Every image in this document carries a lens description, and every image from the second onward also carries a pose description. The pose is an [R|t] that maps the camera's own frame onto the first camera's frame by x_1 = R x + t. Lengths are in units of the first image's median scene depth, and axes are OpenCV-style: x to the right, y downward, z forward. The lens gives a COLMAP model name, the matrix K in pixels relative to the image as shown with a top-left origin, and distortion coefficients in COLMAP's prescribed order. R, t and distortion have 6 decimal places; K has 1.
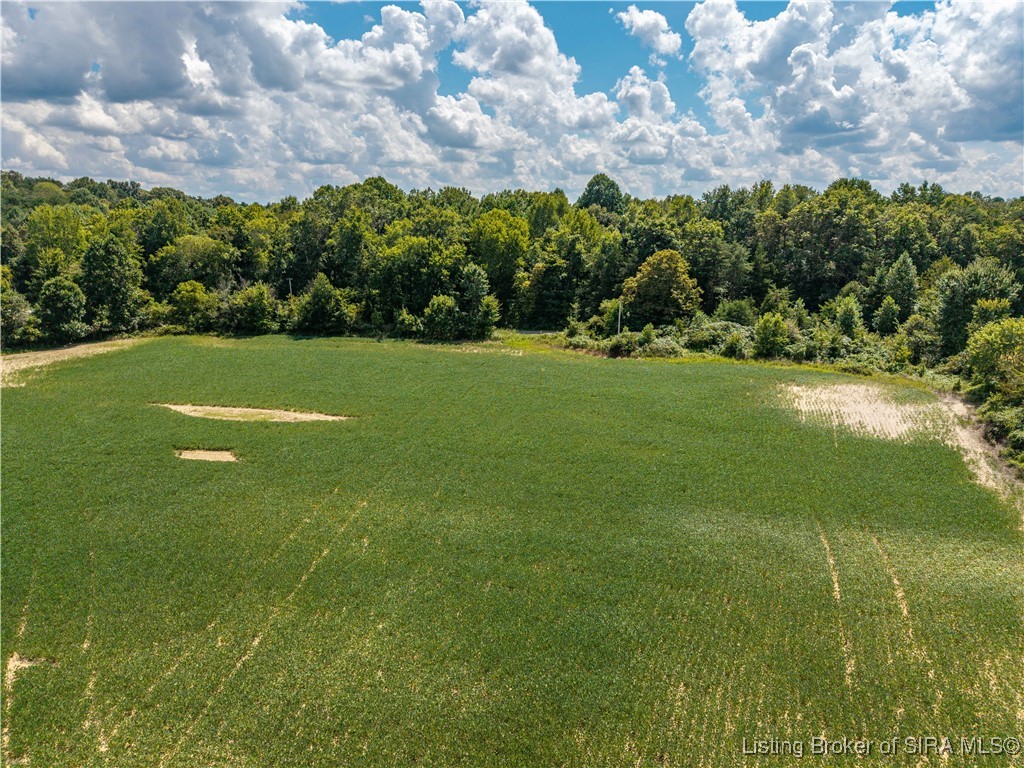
lens RADIAL K [[694.7, 0, 512.0], [0, 694.7, 384.0], [0, 0, 1]] dist [0.024964, -0.042815]
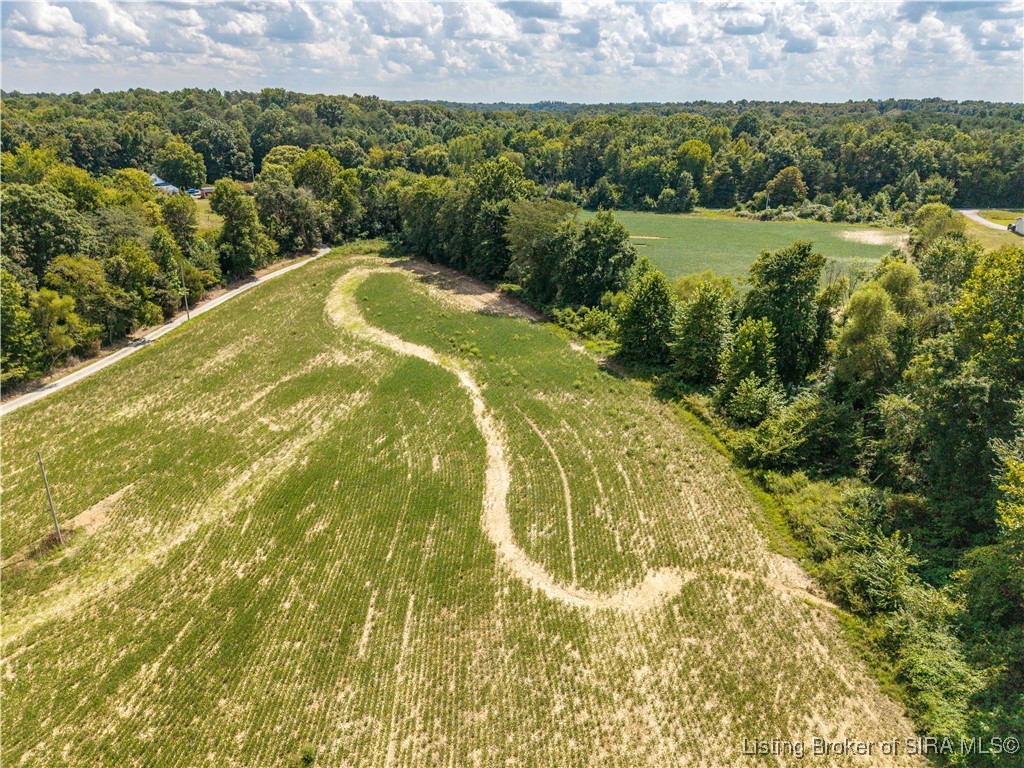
lens RADIAL K [[694.7, 0, 512.0], [0, 694.7, 384.0], [0, 0, 1]] dist [0.024964, -0.042815]
pose [[0.994381, 0.040634, -0.097753, -0.326718], [-0.024738, 0.987025, 0.158647, 0.114161], [0.102931, -0.155337, 0.982484, -1.050620]]
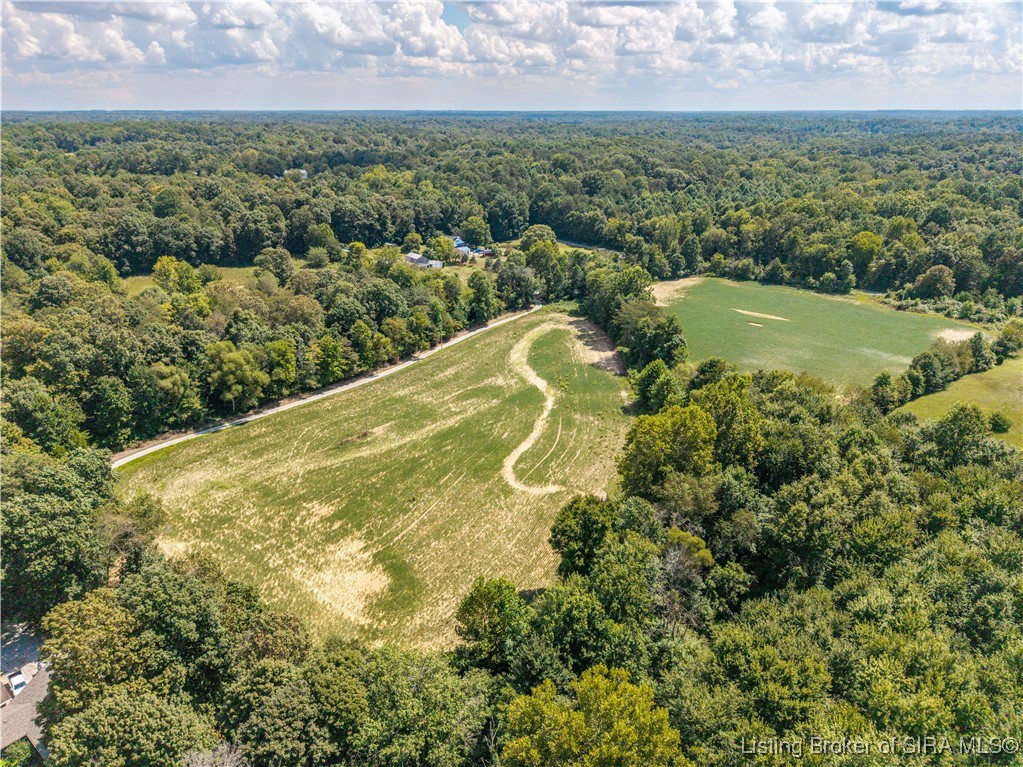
lens RADIAL K [[696.4, 0, 511.5], [0, 696.4, 383.5], [0, 0, 1]] dist [0.054214, -0.044361]
pose [[0.856727, 0.182999, -0.482214, 0.194263], [-0.109730, 0.978206, 0.176274, -0.063515], [0.503963, -0.098106, 0.858136, -1.638911]]
